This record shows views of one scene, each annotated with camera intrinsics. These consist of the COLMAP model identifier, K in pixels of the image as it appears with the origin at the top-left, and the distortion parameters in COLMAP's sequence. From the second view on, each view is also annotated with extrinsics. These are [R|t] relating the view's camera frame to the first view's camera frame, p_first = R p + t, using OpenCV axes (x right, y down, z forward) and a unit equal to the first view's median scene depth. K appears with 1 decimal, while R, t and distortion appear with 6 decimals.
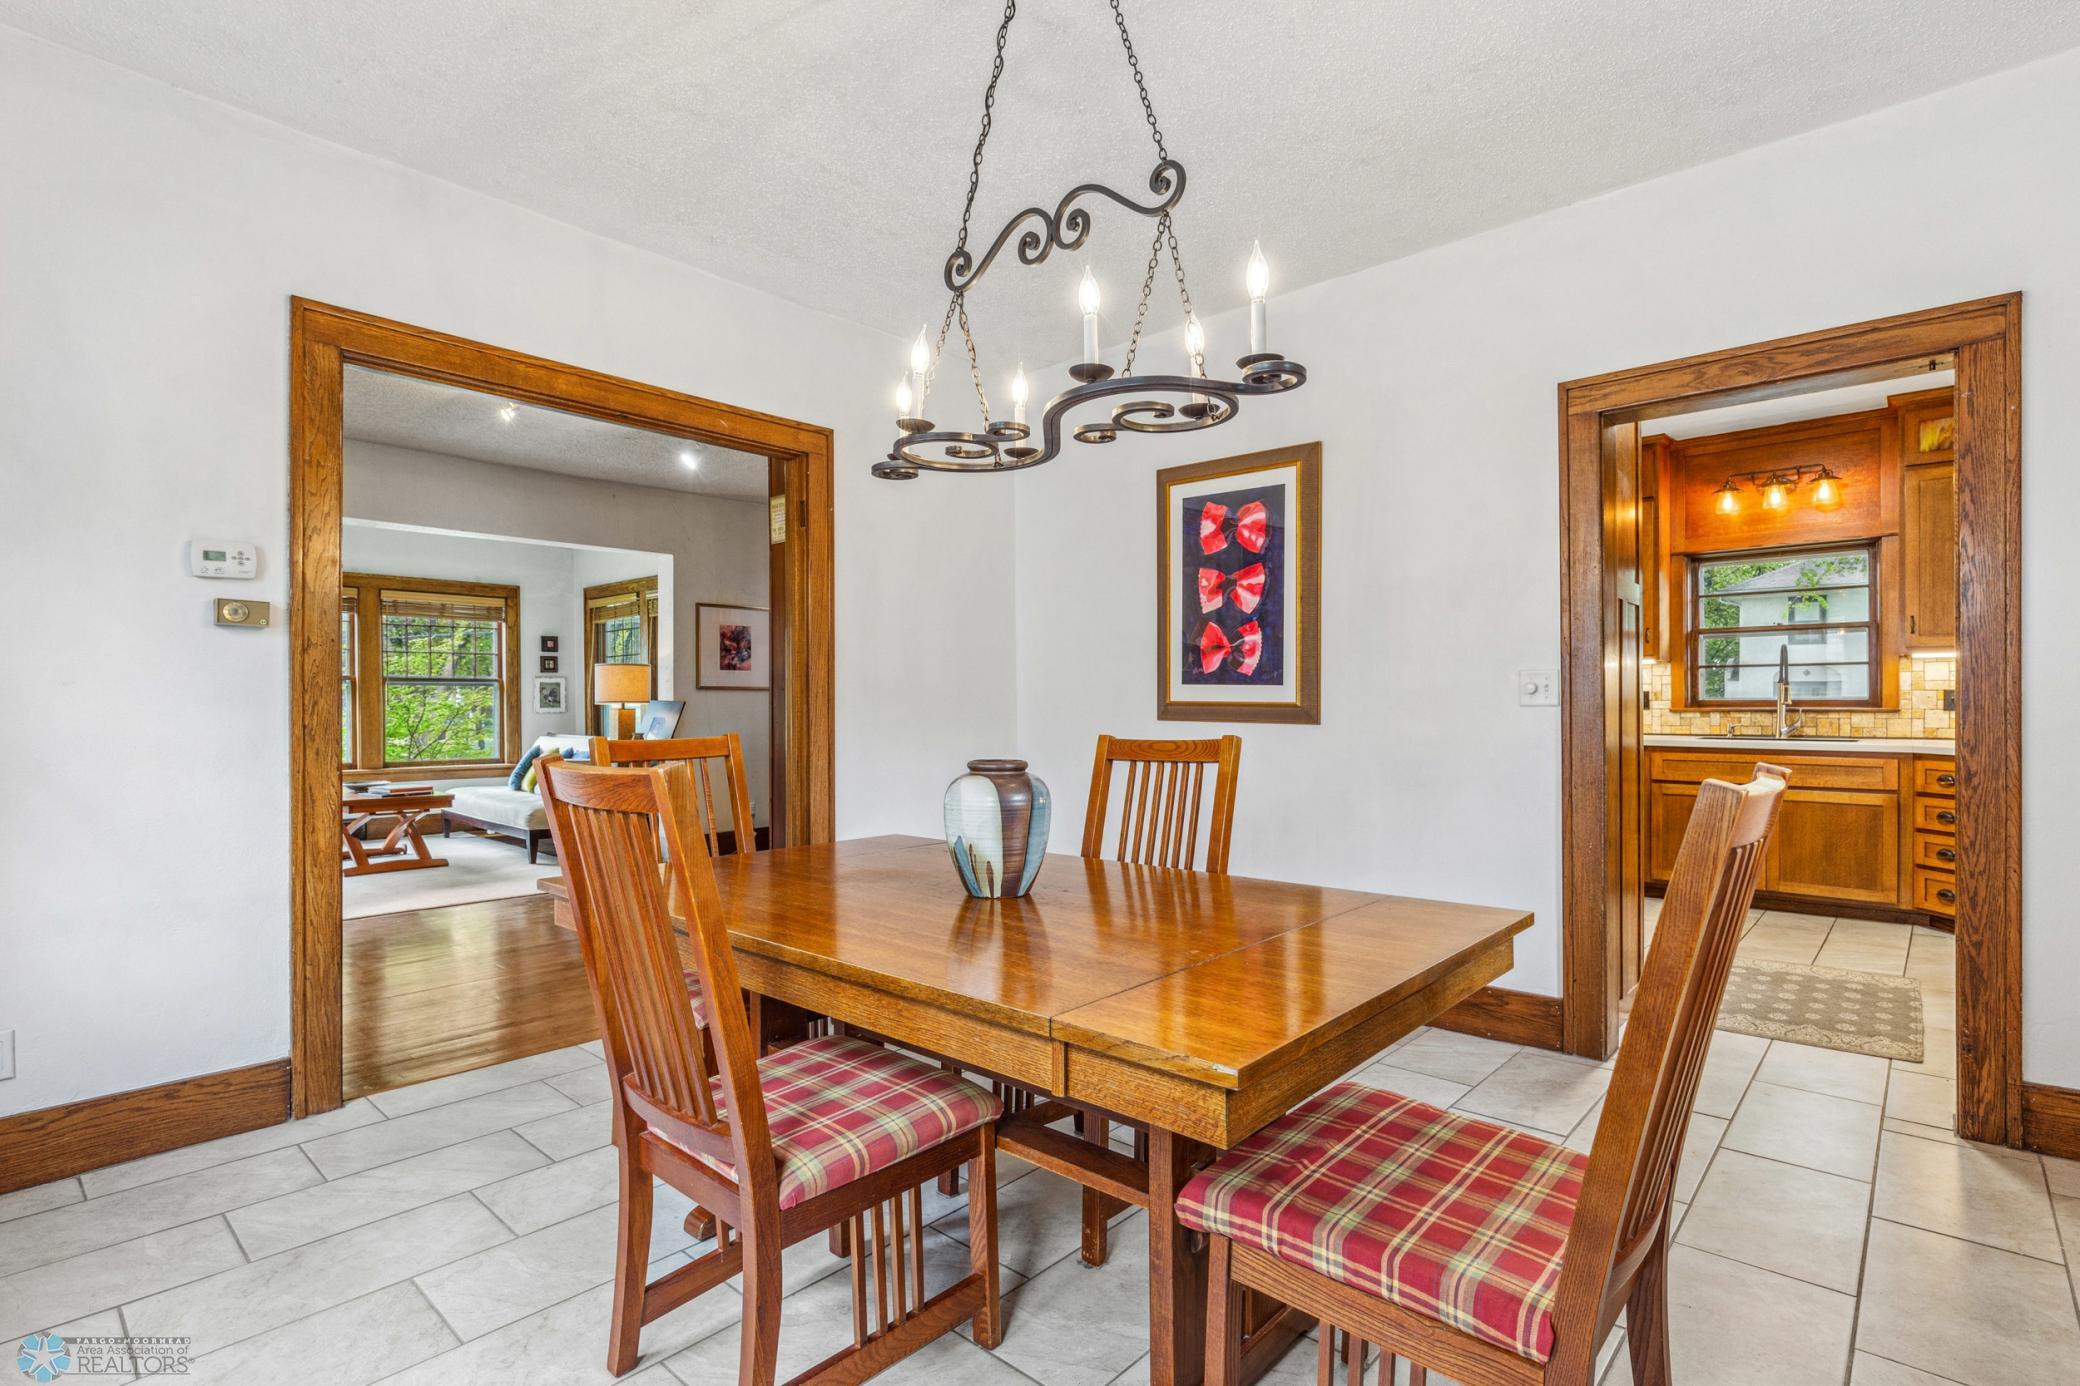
lens RADIAL K [[998.2, 0, 1042.9], [0, 998.2, 700.1], [0, 0, 1]] dist [-0.001249, -0.000492]
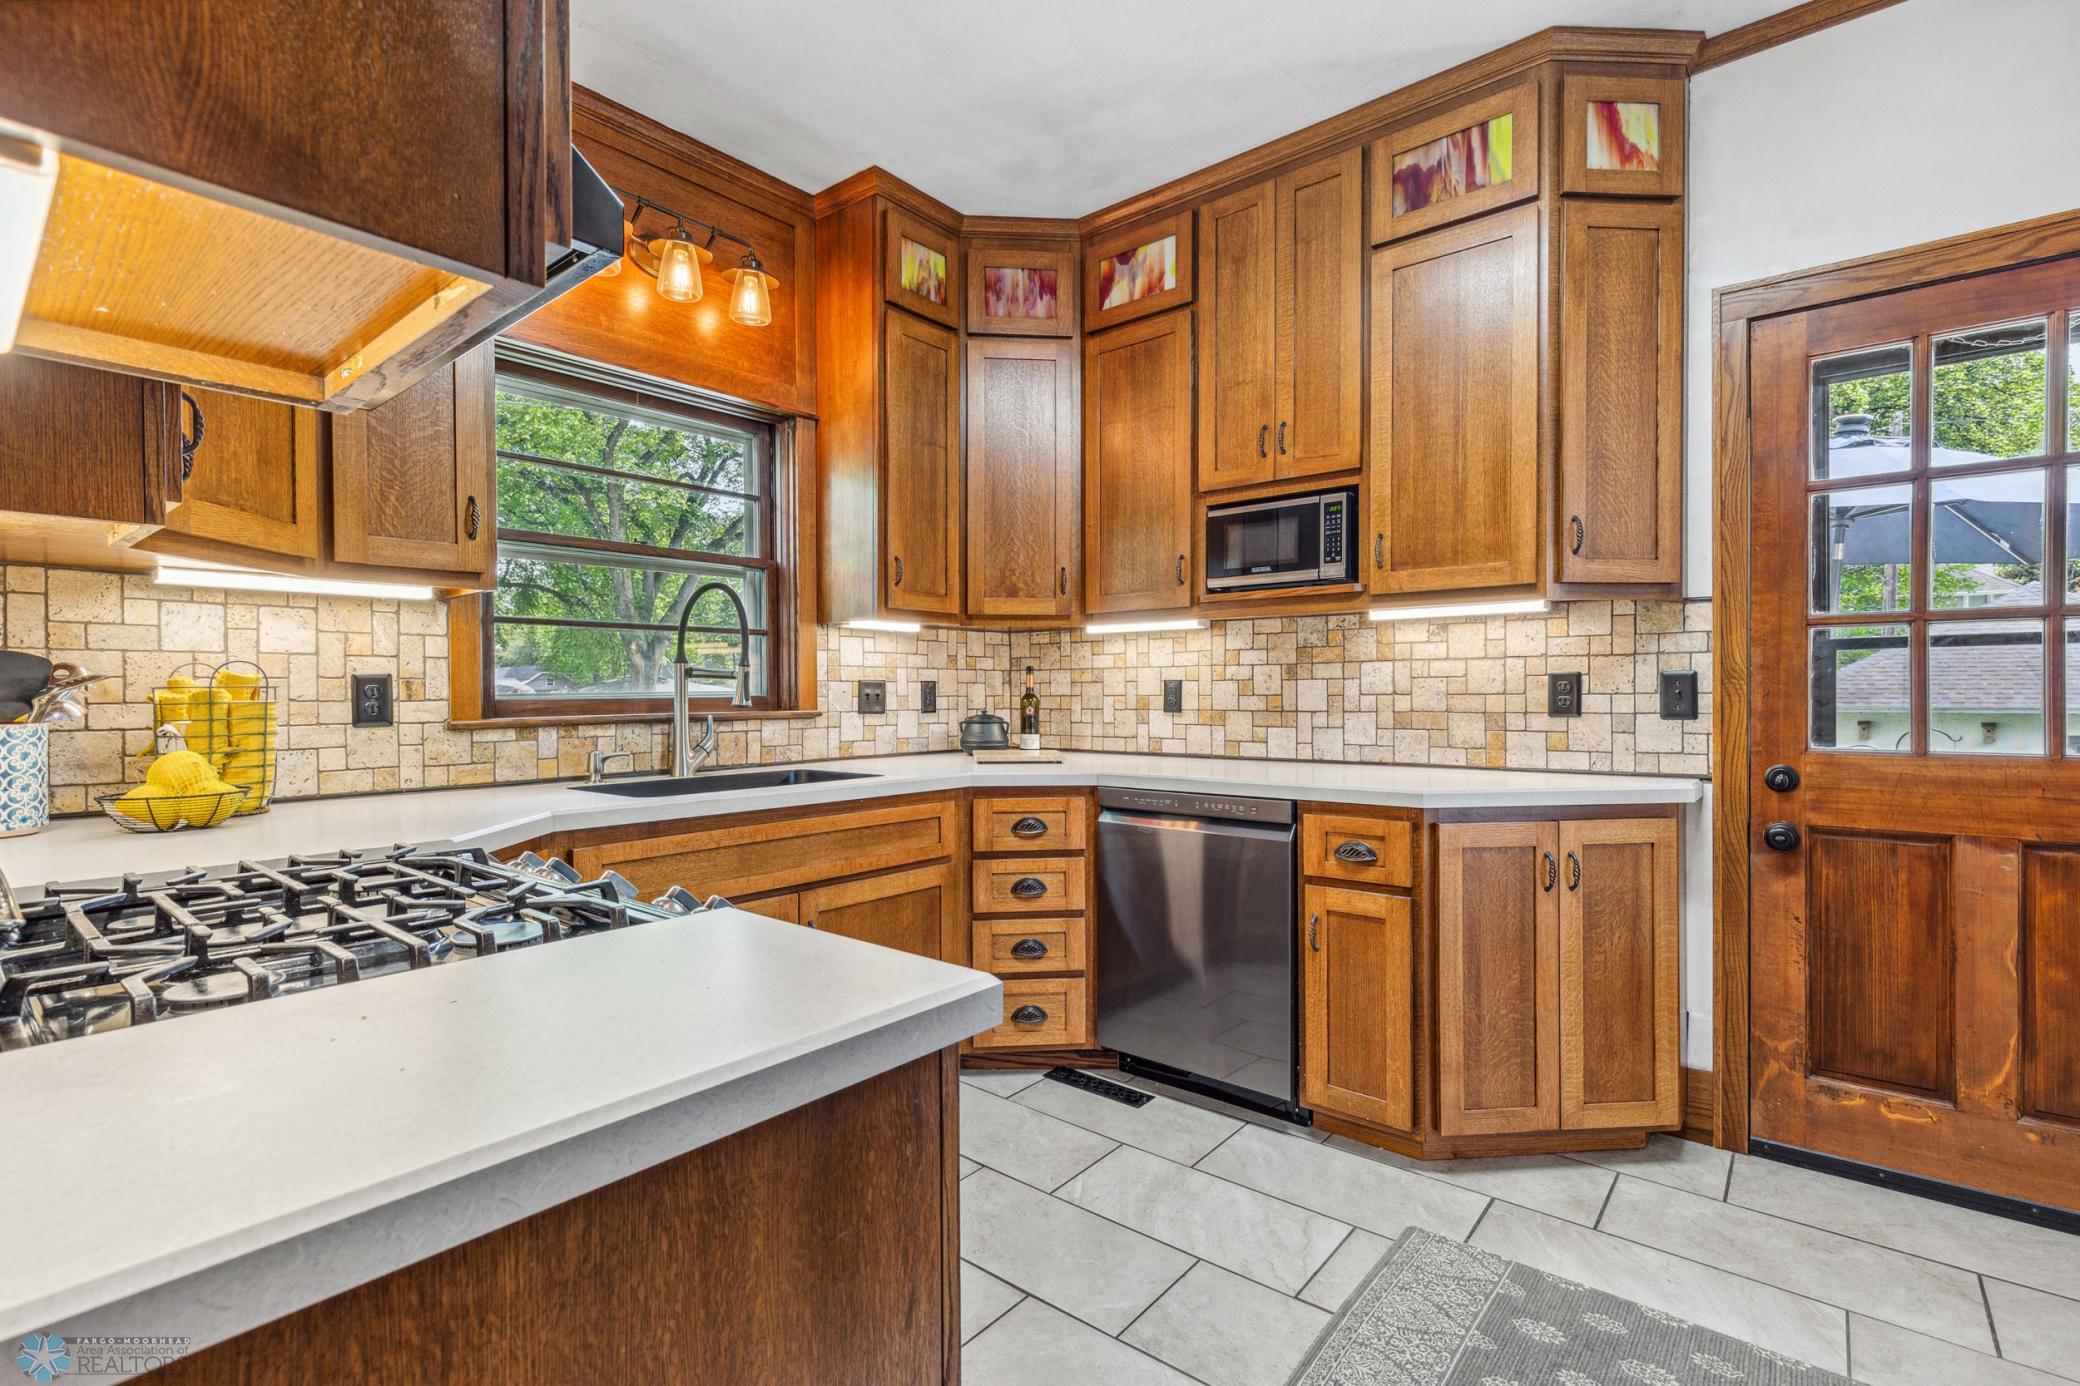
lens RADIAL K [[959.2, 0, 1041.9], [0, 959.2, 697.0], [0, 0, 1]] dist [0.008436, -0.001109]
pose [[-0.049168, -0.003648, 0.998784, 0.274321], [0.002414, 0.999990, 0.003772, -0.001959], [-0.998788, 0.002597, -0.049159, 0.883691]]
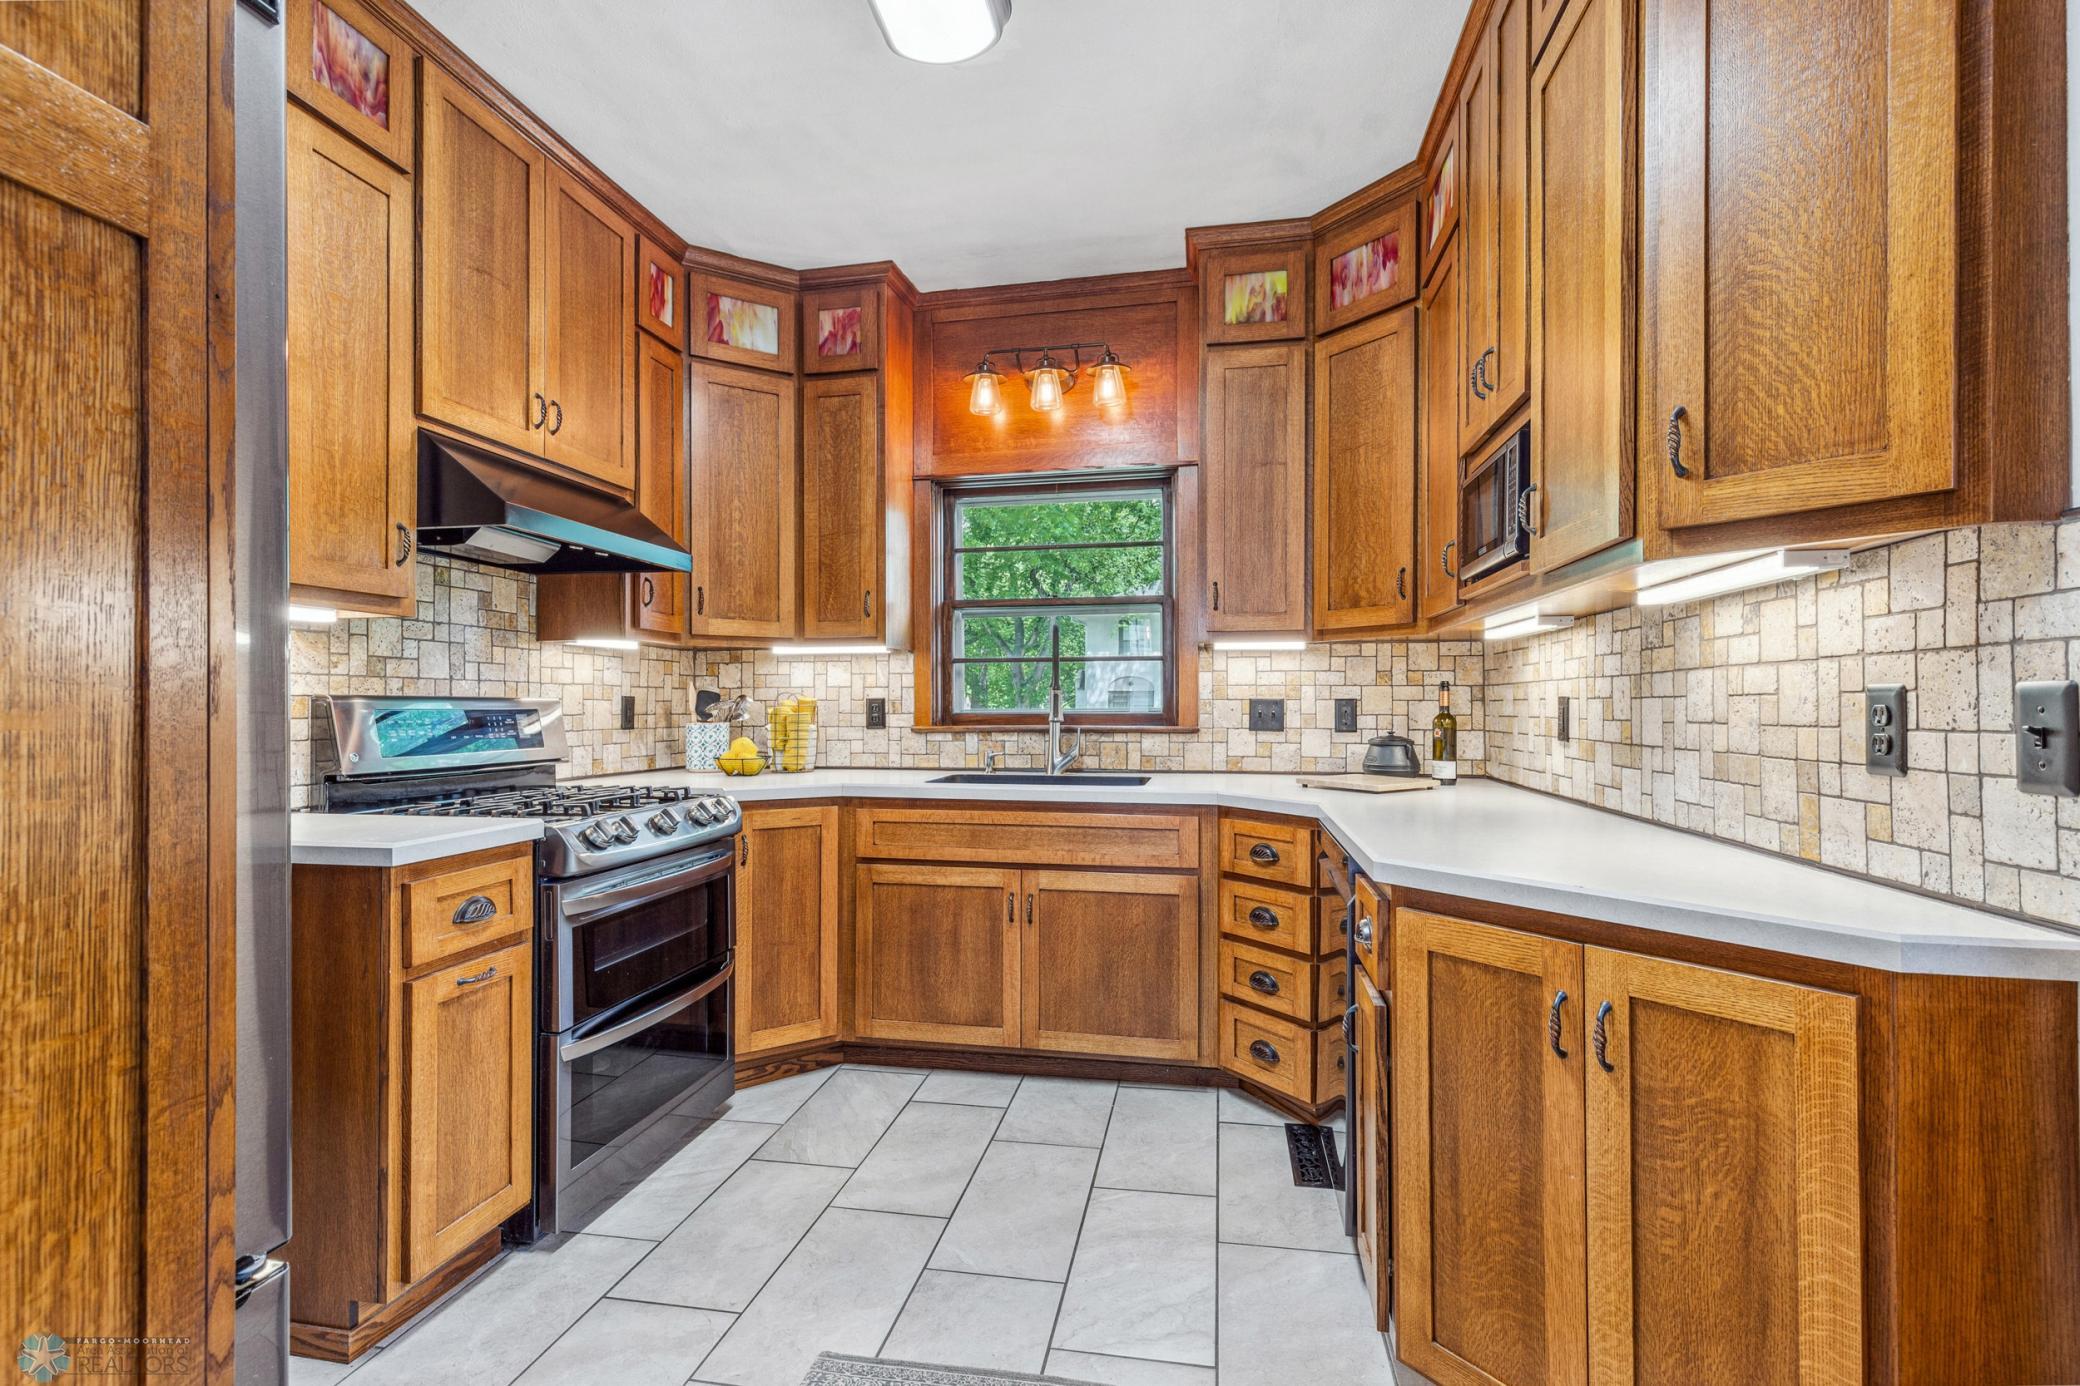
lens RADIAL K [[959.2, 0, 1025.2], [0, 959.2, 694.1], [0, 0, 1]] dist [0.008436, -0.001109]
pose [[0.857890, 0.007693, 0.513776, 0.429404], [-0.002766, 0.999943, -0.010355, -0.006509], [-0.513826, 0.007463, 0.857862, 0.508131]]
